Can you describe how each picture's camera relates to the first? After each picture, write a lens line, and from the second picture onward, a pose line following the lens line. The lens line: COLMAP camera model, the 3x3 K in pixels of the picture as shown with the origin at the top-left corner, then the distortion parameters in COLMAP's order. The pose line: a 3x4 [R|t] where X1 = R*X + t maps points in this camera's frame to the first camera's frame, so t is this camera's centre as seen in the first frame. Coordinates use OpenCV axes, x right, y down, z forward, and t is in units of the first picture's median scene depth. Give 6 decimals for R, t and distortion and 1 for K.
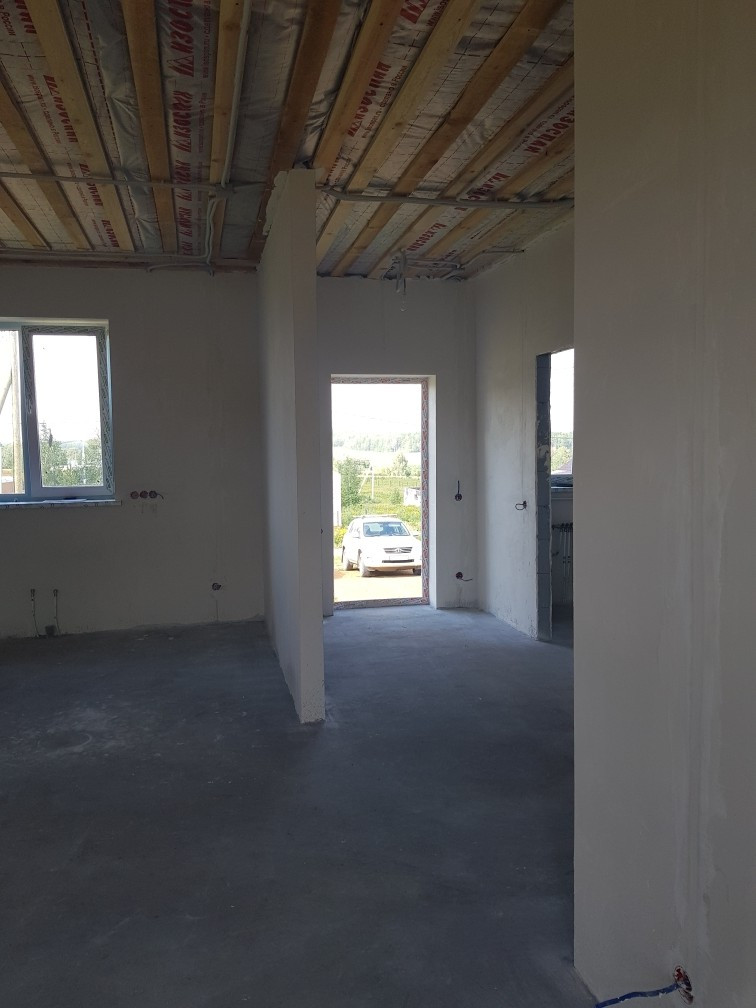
lens RADIAL K [[790.1, 0, 377.4], [0, 790.1, 492.2], [0, 0, 1]] dist [0.063154, -0.109571]
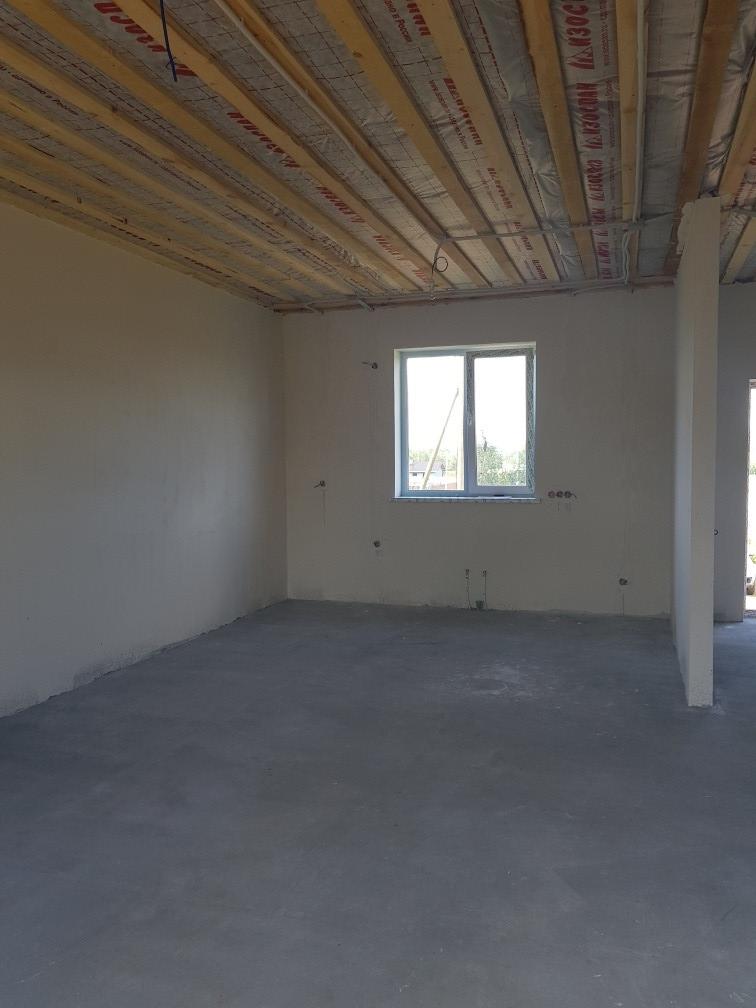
lens RADIAL K [[790.1, 0, 377.4], [0, 790.1, 492.2], [0, 0, 1]] dist [0.063154, -0.109571]
pose [[0.863279, 0.030170, -0.503825, 0.073776], [-0.033393, 0.999439, 0.002632, 0.008392], [0.503622, 0.014552, 0.863802, -0.157371]]
